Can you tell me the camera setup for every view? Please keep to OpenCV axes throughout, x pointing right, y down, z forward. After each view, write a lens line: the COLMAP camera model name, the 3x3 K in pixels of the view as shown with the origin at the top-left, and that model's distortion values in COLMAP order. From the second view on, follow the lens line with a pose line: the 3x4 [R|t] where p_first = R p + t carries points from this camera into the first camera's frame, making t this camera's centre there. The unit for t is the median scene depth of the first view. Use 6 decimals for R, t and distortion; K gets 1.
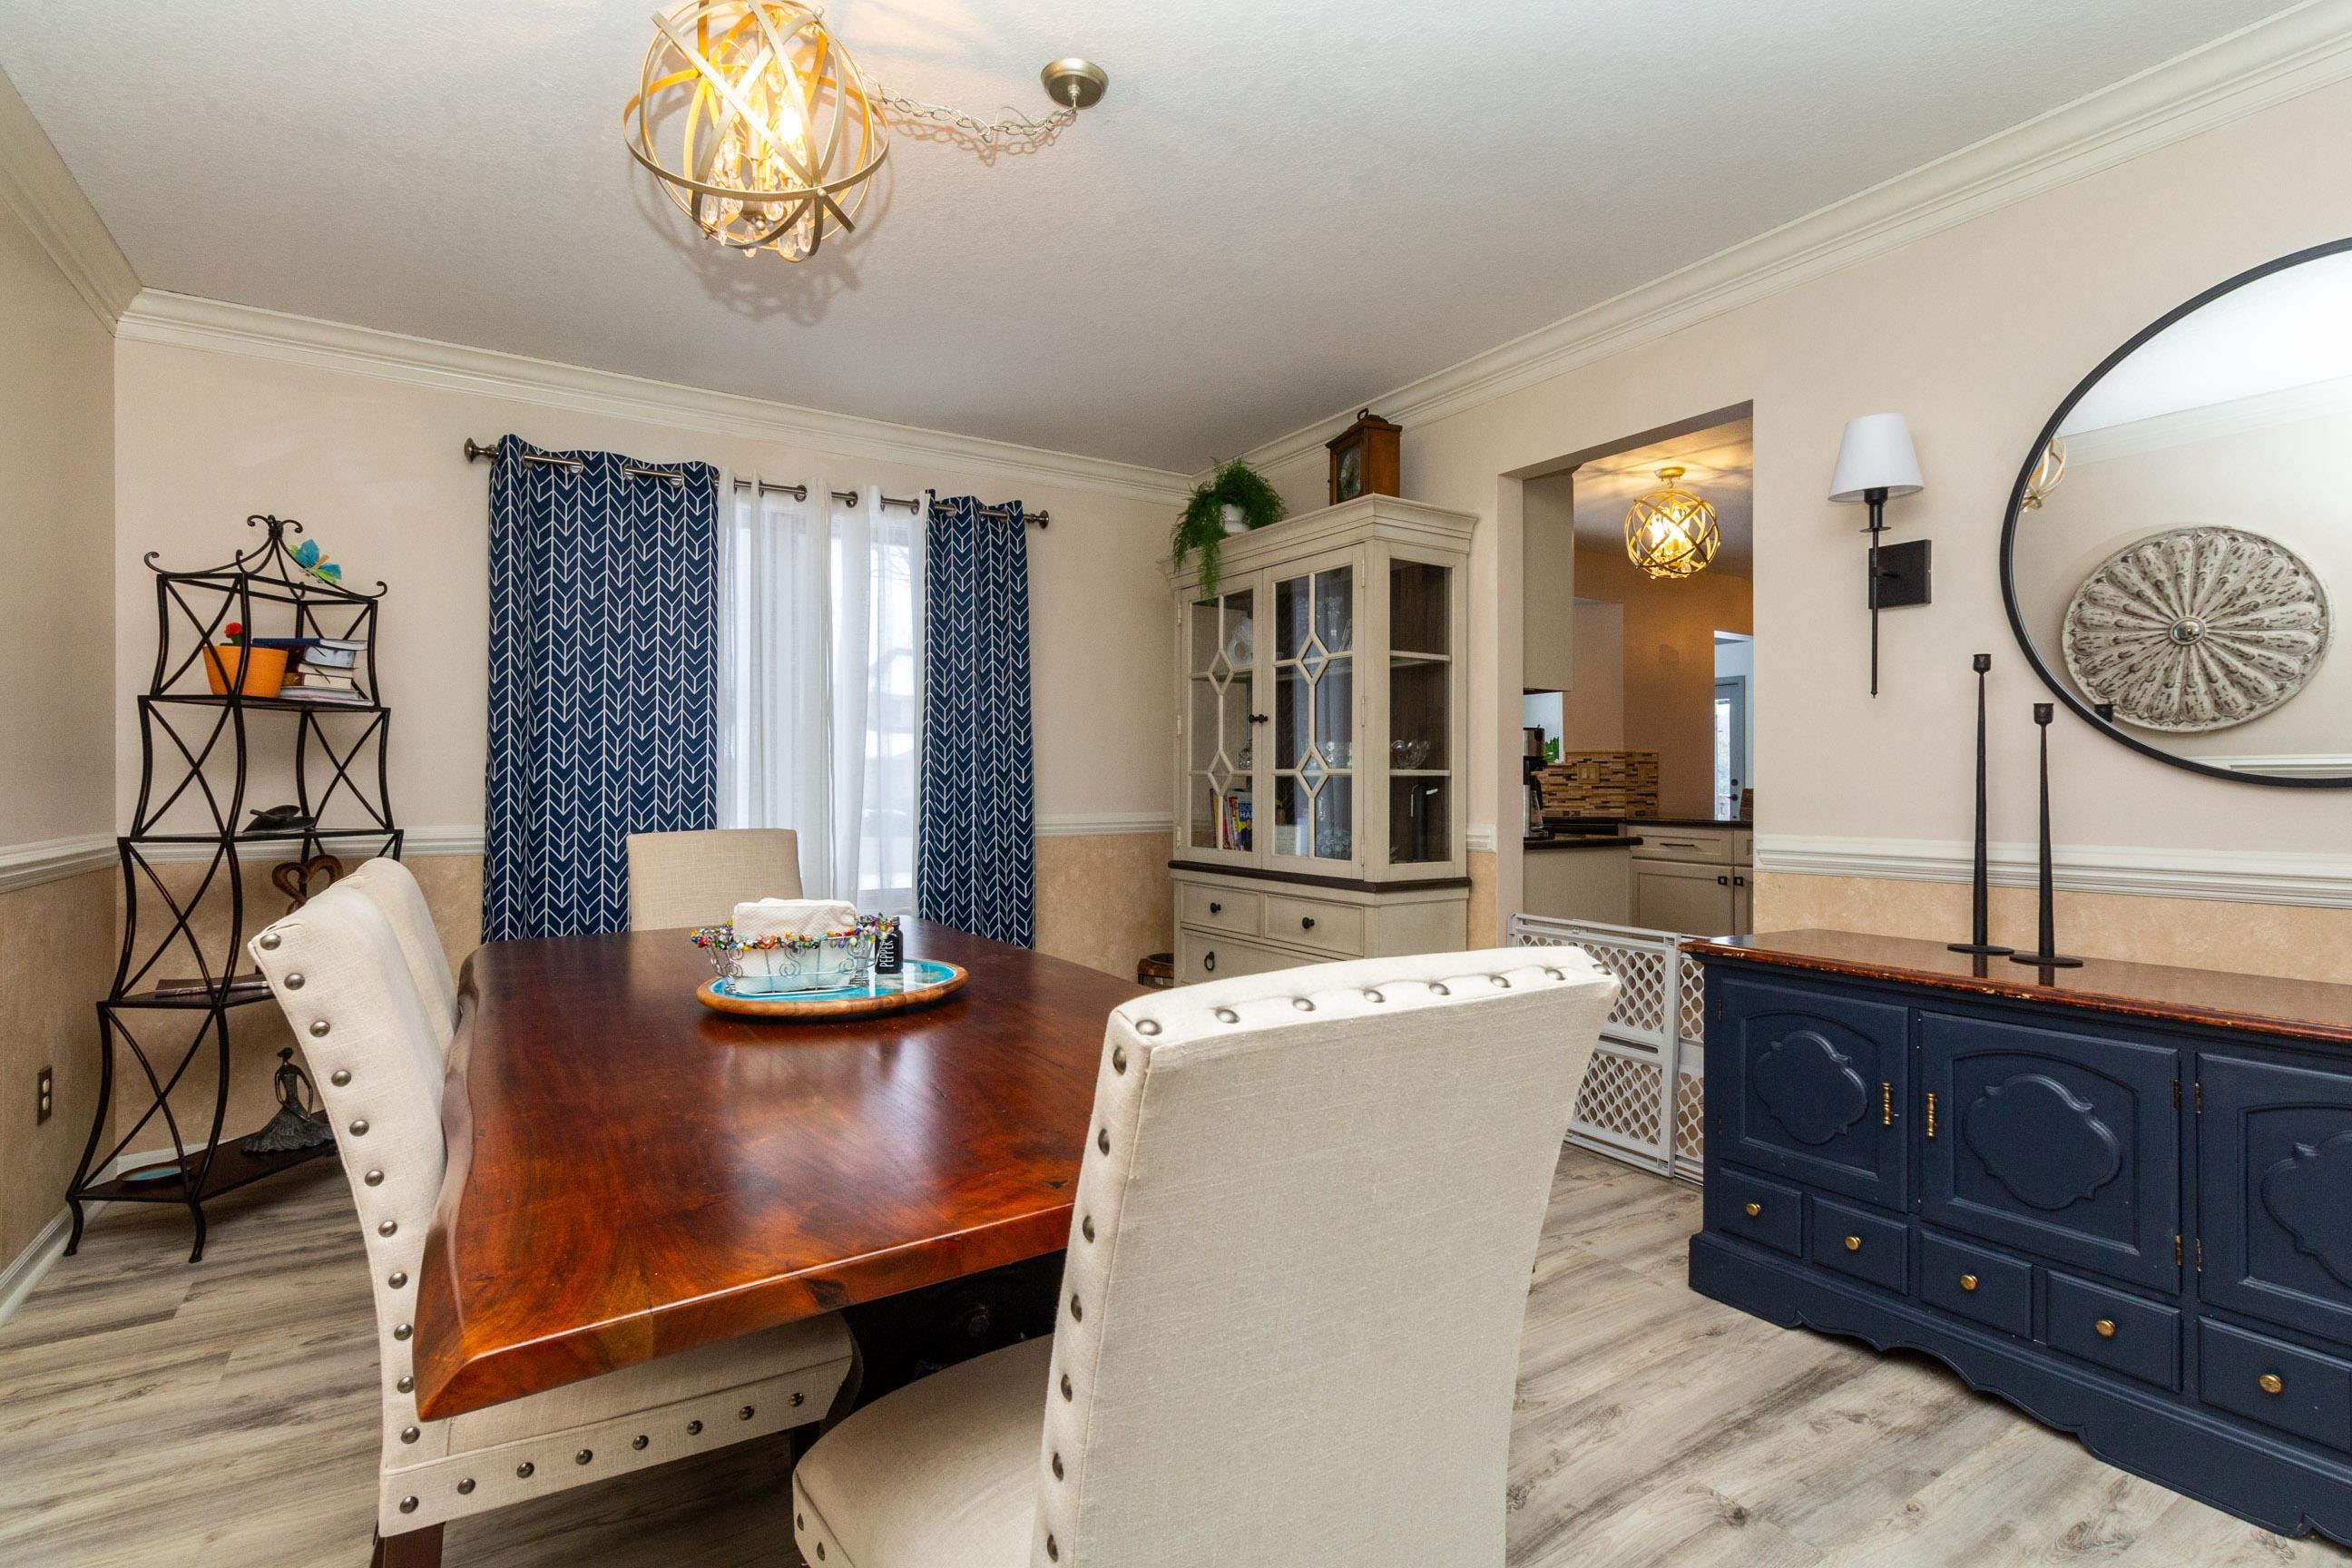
lens RADIAL K [[1100.4, 0, 1177.5], [0, 1100.4, 790.7], [0, 0, 1]] dist [0.002081, 0.000164]
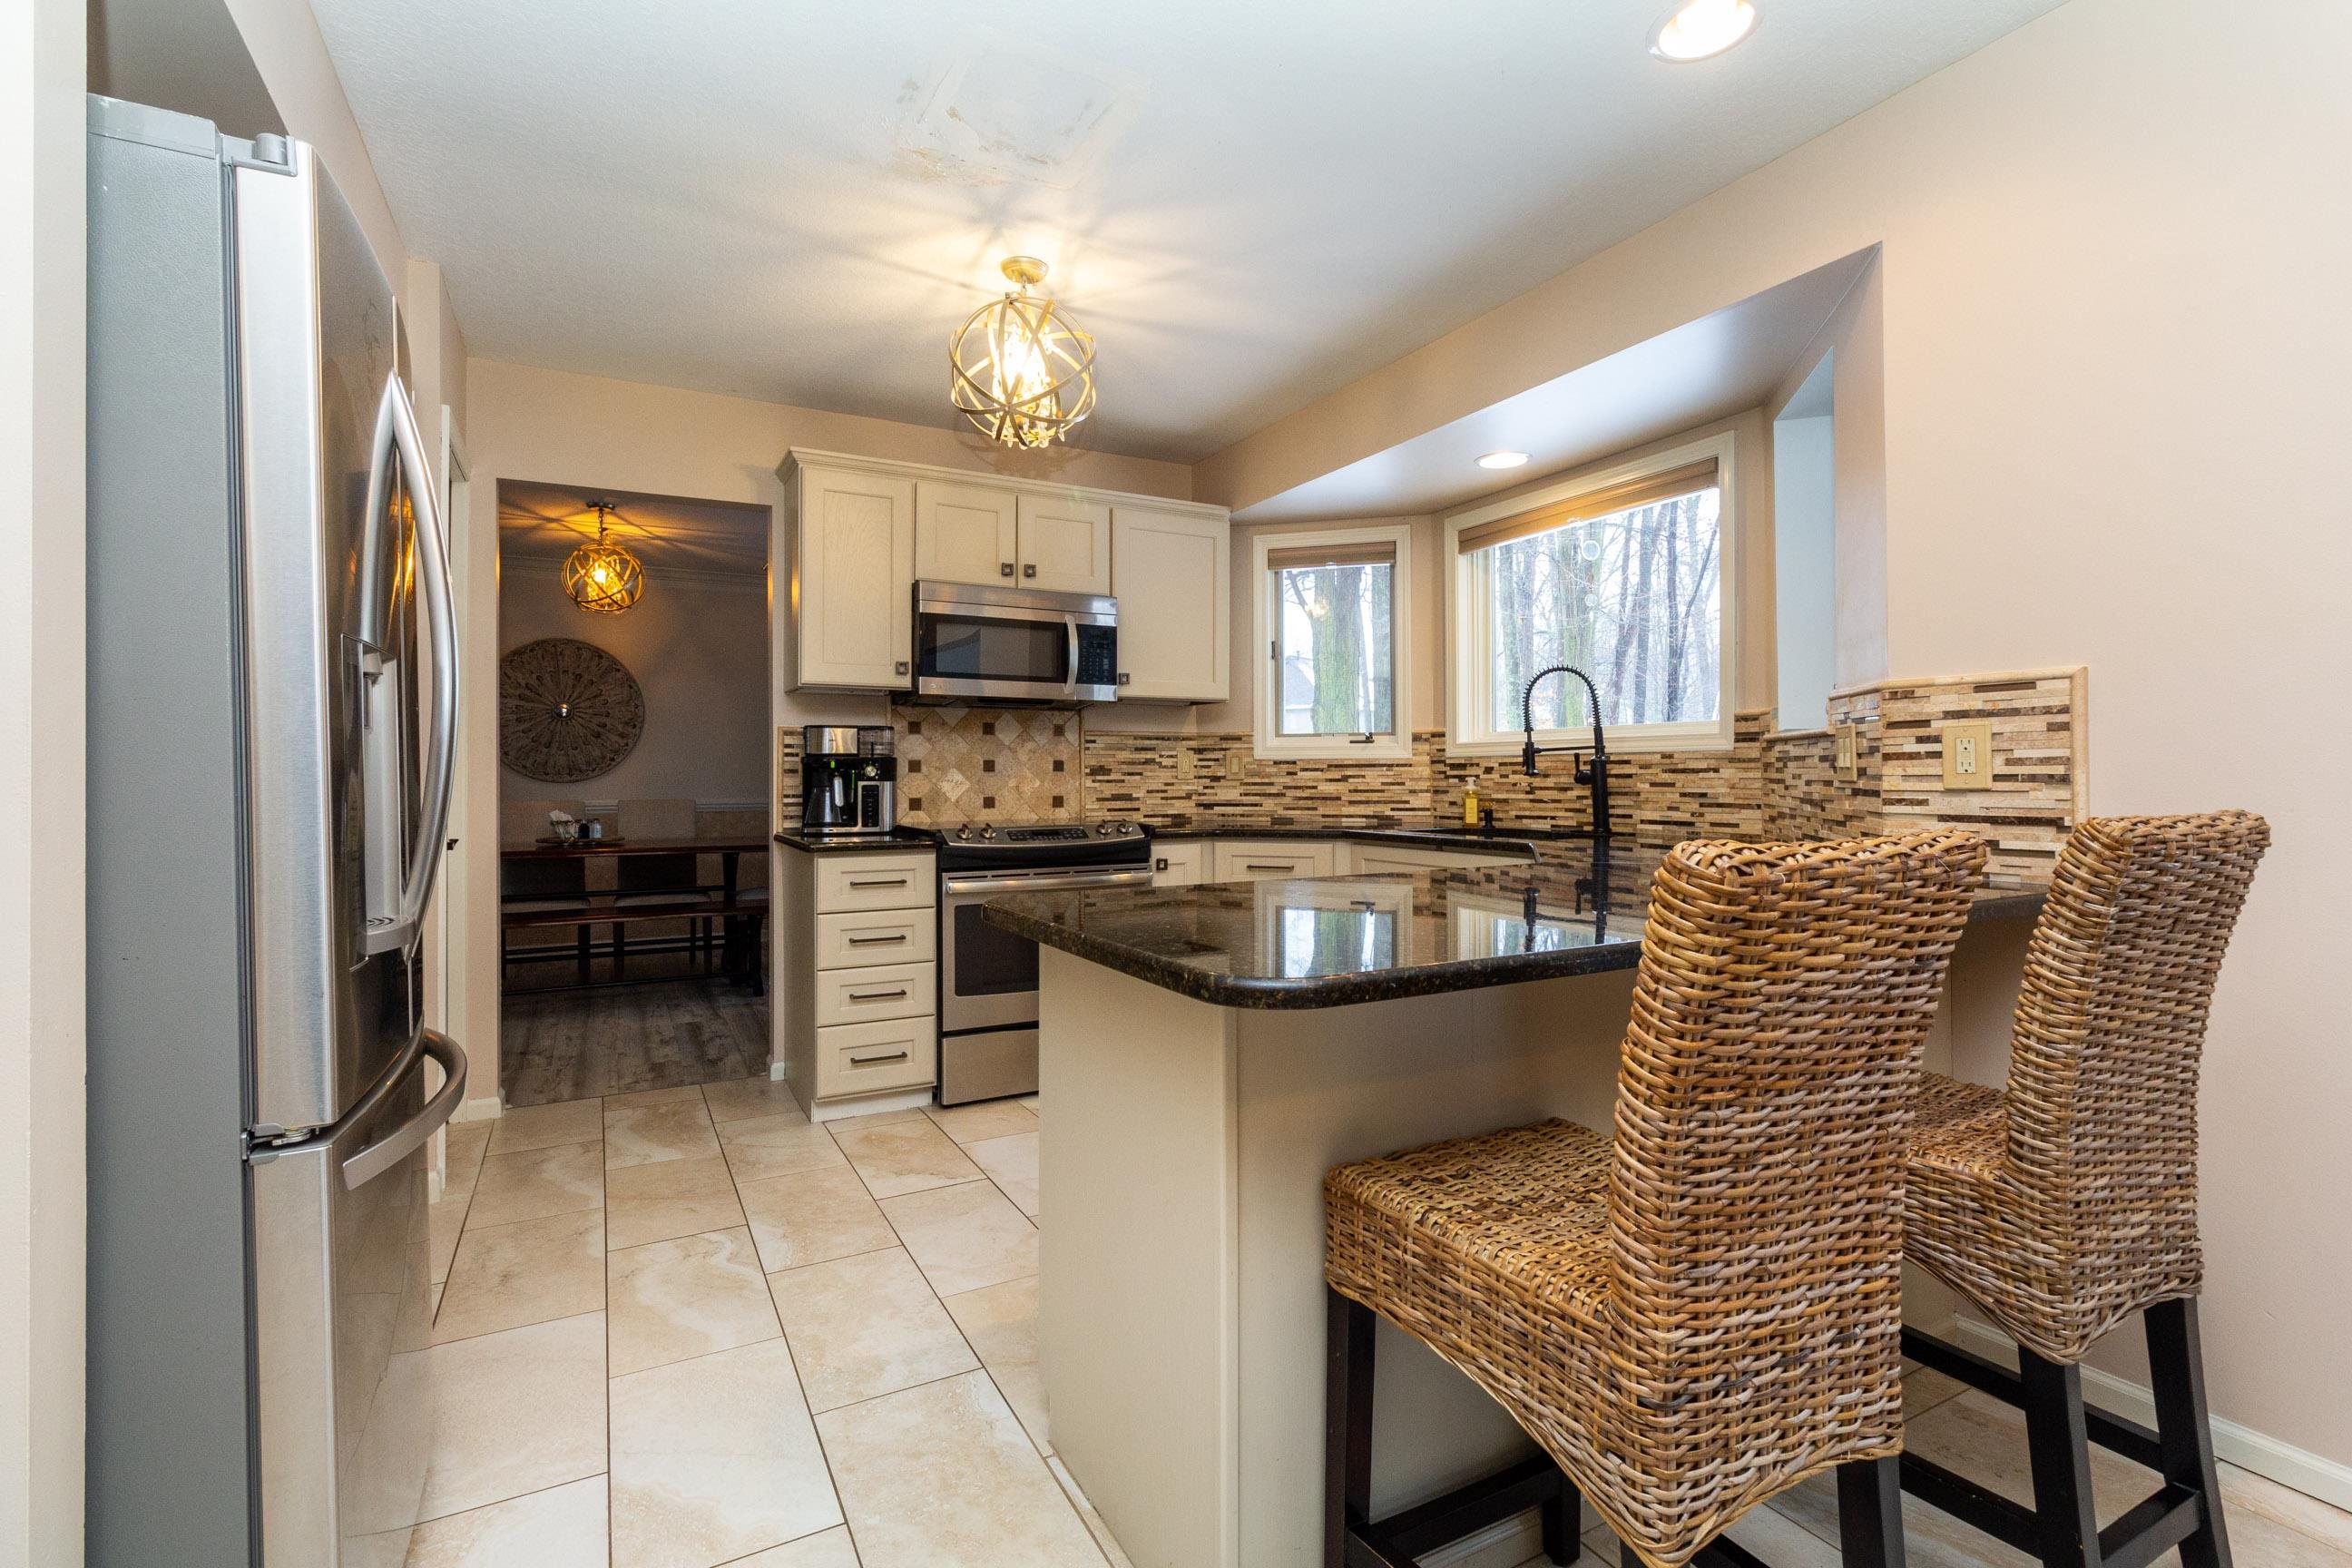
lens RADIAL K [[1100.4, 0, 1173.8], [0, 1100.4, 775.3], [0, 0, 1]] dist [0.002081, 0.000164]
pose [[-0.092435, 0.003524, -0.995712, 1.366903], [-0.002196, 0.999991, 0.003743, -0.016907], [0.995716, 0.002533, -0.092426, 1.480743]]
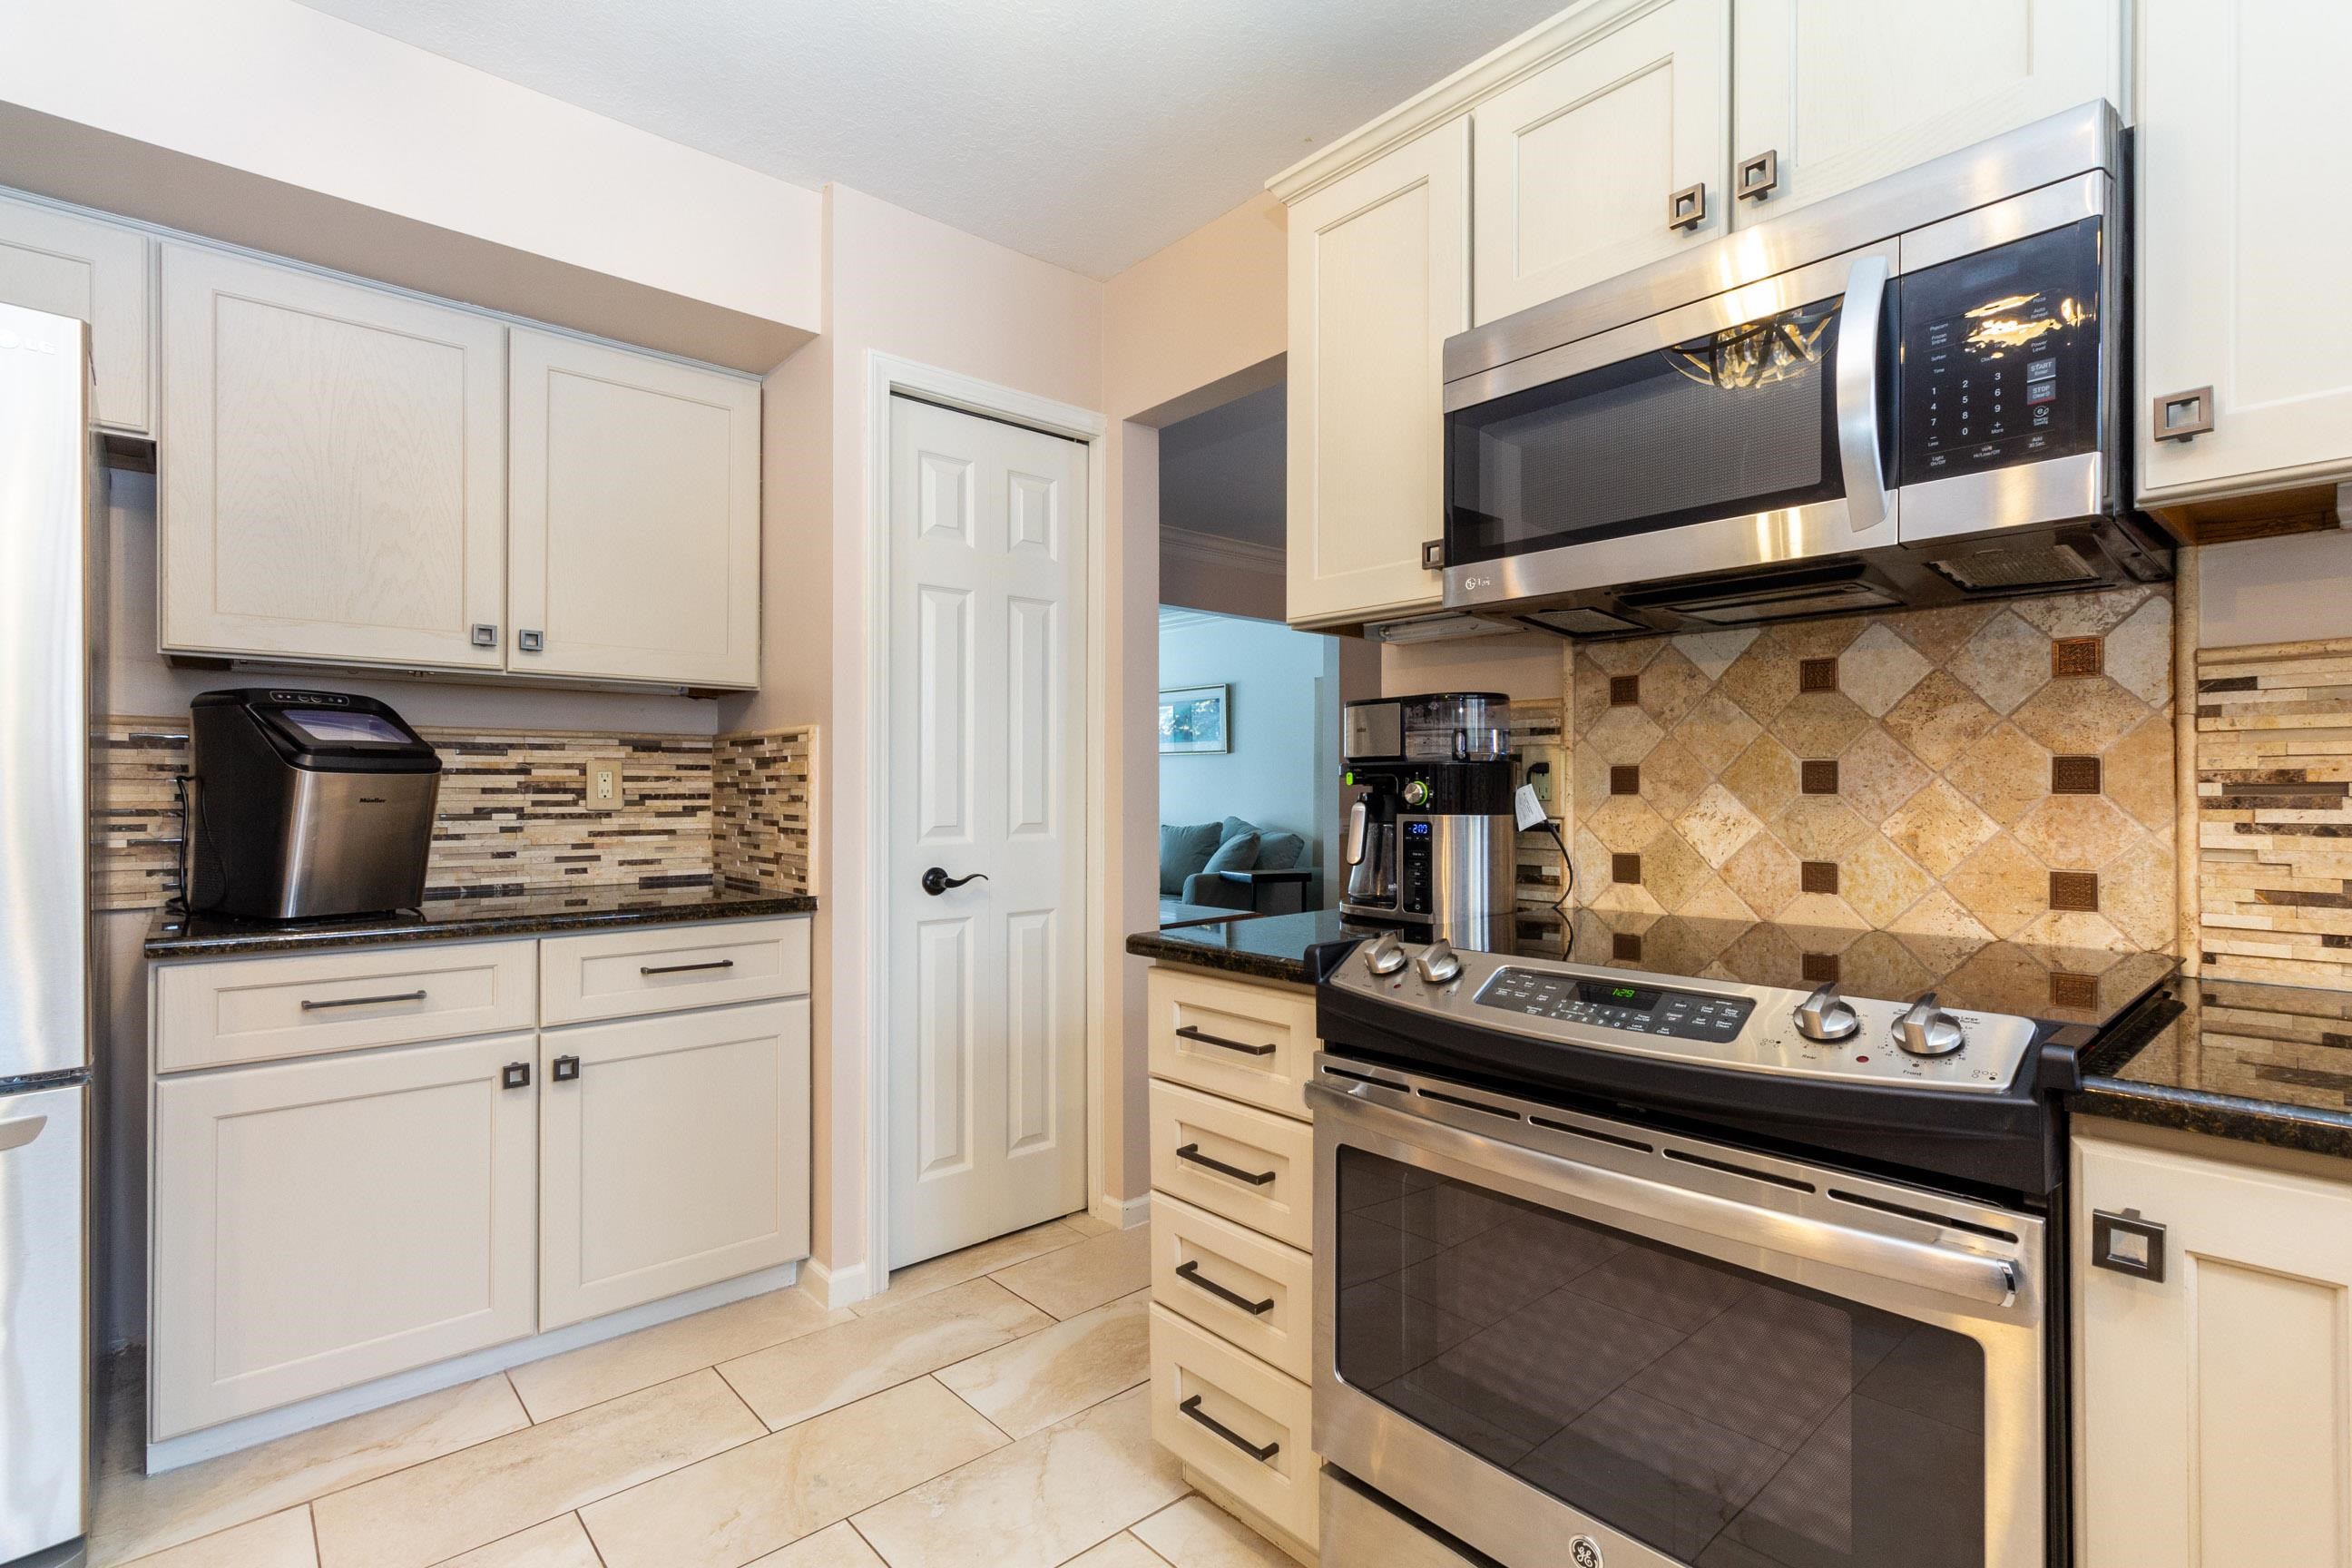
lens RADIAL K [[1100.4, 0, 1175.8], [0, 1100.4, 798.4], [0, 0, 1]] dist [0.002081, 0.000164]
pose [[-0.986154, 0.003908, -0.165786, 0.508271], [0.001978, 0.999928, 0.011804, -0.019597], [0.165820, 0.011313, -0.986091, 1.561755]]
